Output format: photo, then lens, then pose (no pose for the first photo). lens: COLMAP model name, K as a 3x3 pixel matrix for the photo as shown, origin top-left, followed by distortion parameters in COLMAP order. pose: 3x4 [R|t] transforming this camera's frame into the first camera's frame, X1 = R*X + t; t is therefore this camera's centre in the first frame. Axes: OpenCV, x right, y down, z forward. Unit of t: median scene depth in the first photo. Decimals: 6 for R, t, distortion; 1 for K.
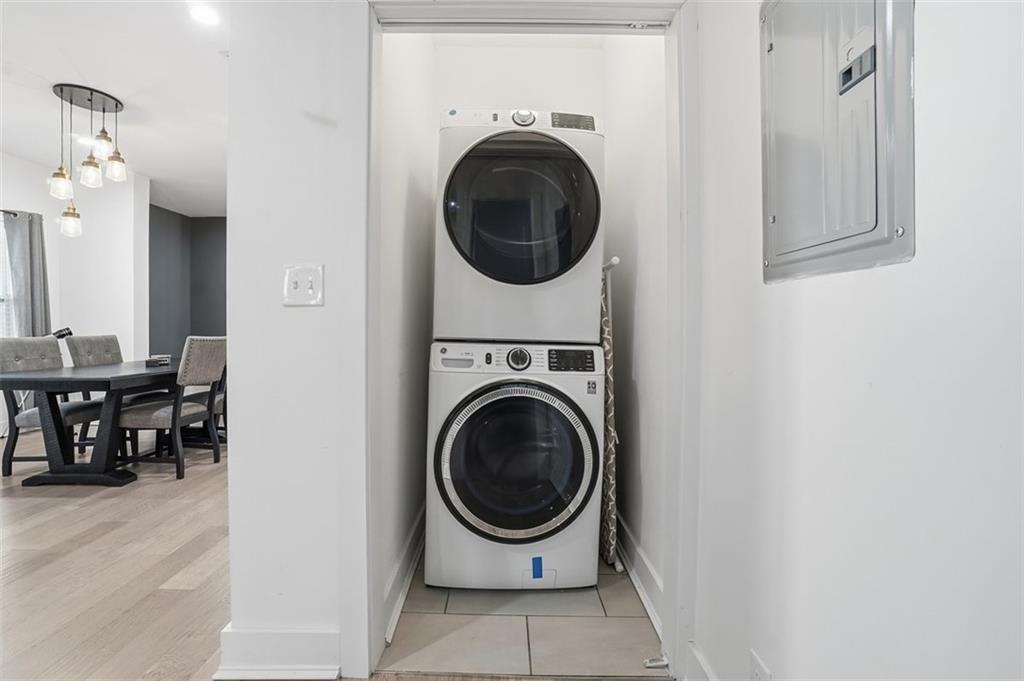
lens RADIAL K [[457.7, 0, 512.1], [0, 457.7, 331.2], [0, 0, 1]] dist [-0.025151, 0.002563]
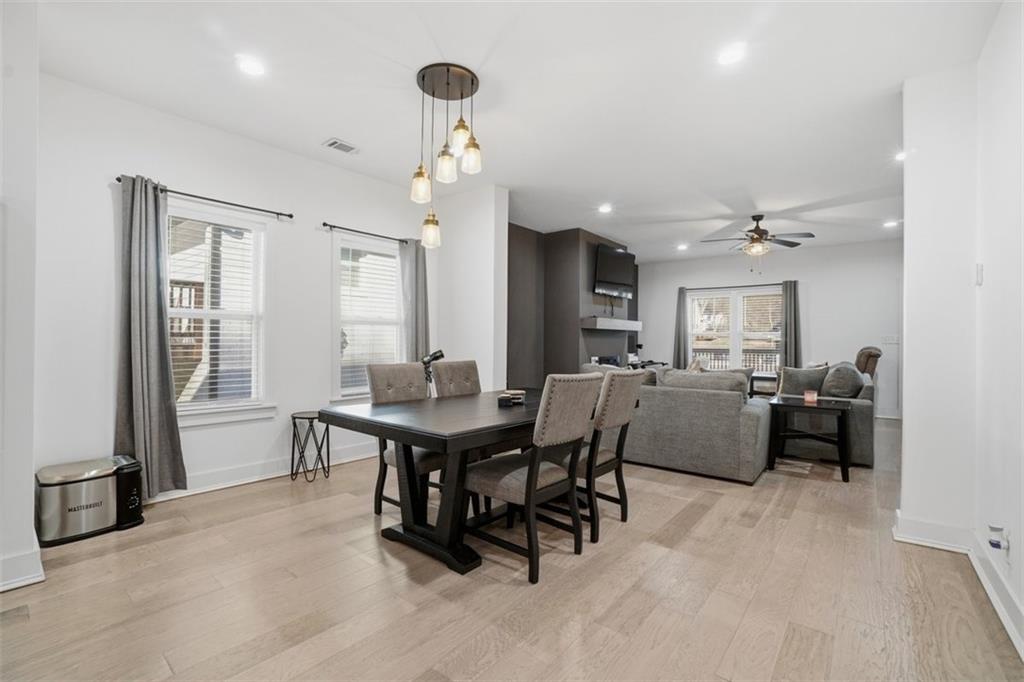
lens RADIAL K [[457.7, 0, 514.1], [0, 457.7, 341.4], [0, 0, 1]] dist [-0.025151, 0.002563]
pose [[0.781962, 0.001512, -0.623324, -0.314668], [-0.009317, 0.999914, -0.009263, -0.025398], [0.623256, 0.013051, 0.781909, 0.415300]]
